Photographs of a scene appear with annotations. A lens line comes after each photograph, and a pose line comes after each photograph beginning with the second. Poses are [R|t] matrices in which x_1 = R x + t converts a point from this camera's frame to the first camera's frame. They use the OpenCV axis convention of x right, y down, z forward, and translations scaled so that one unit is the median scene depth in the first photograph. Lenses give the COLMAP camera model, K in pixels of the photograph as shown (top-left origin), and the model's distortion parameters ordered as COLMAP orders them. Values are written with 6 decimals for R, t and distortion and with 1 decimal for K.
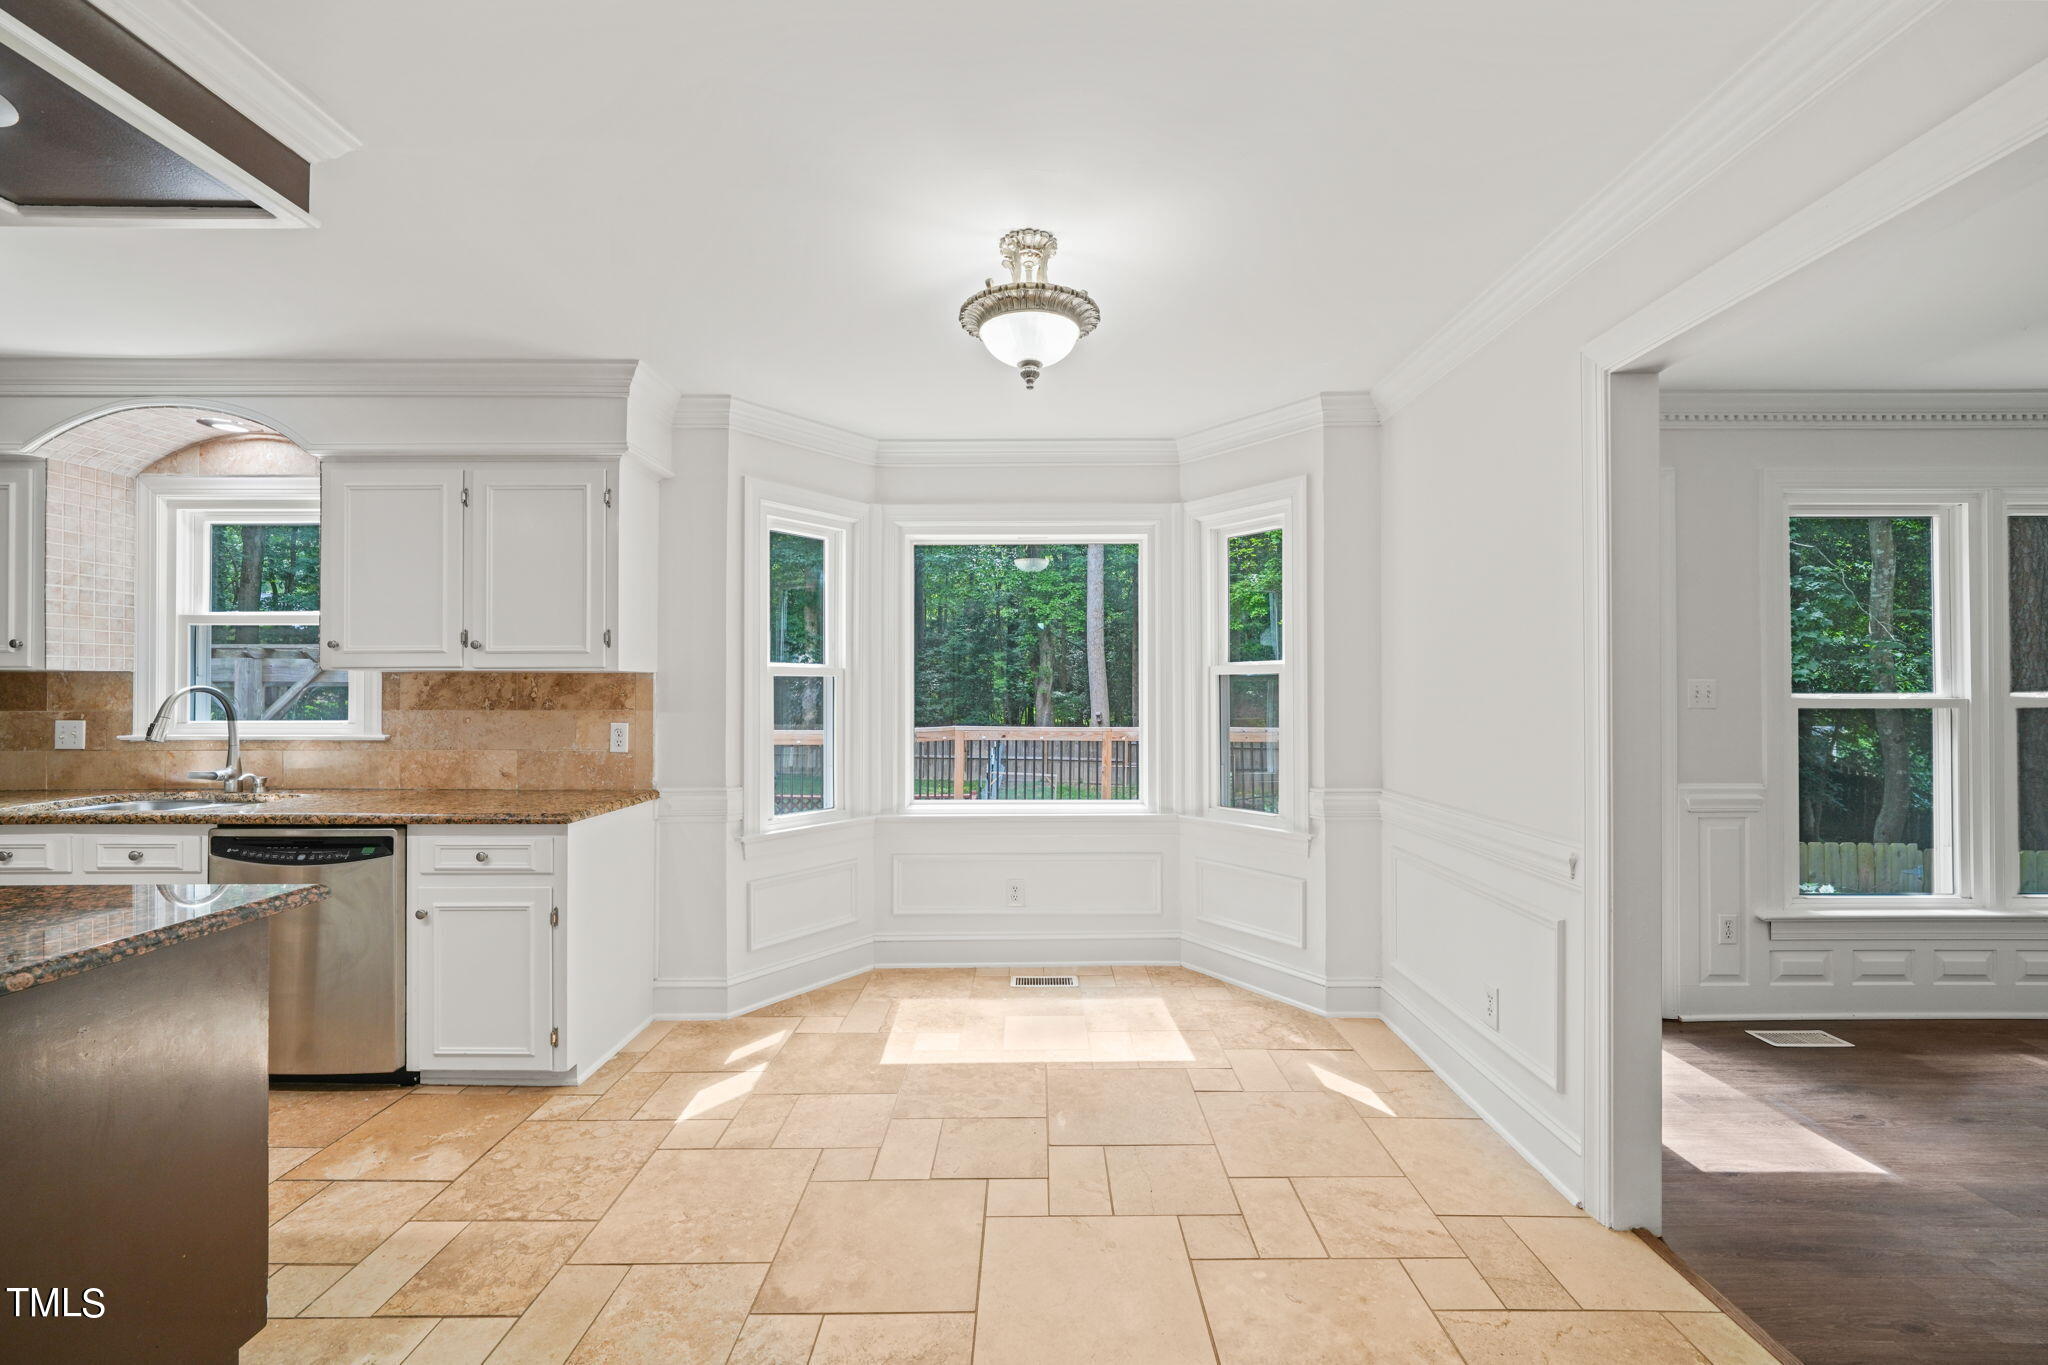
lens RADIAL K [[834.1, 0, 1027.3], [0, 834.1, 689.4], [0, 0, 1]] dist [-0.007213, 0.002107]
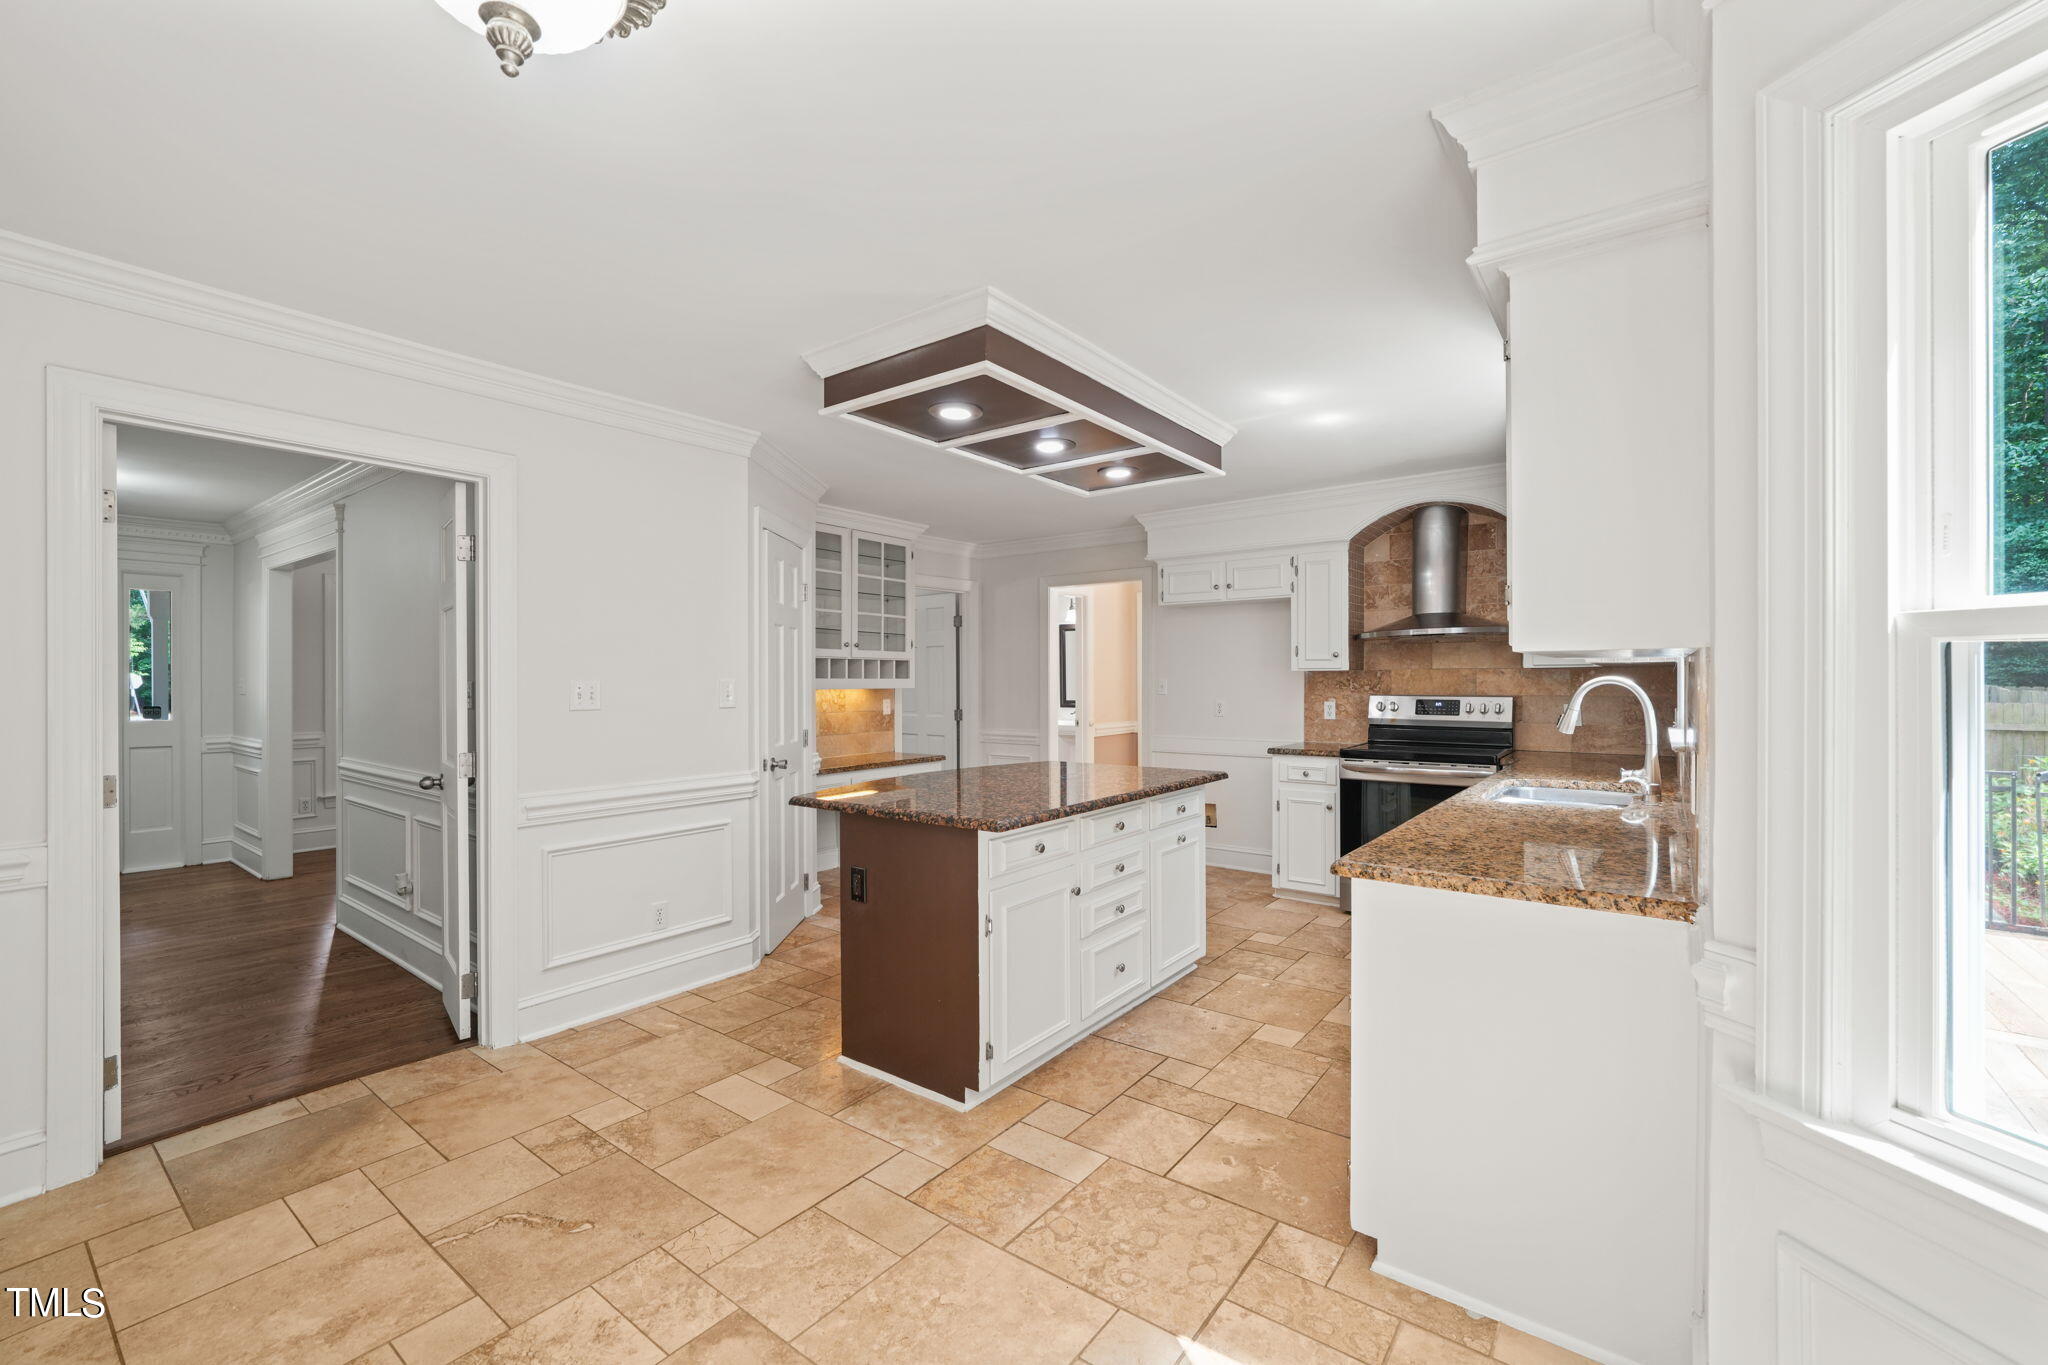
lens RADIAL K [[834.1, 0, 1038.3], [0, 834.1, 679.5], [0, 0, 1]] dist [-0.007213, 0.002107]
pose [[-0.593145, 0.001809, -0.805094, 0.223380], [0.007084, 0.999970, -0.002973, -0.004603], [0.805065, -0.007466, -0.593140, 1.625099]]
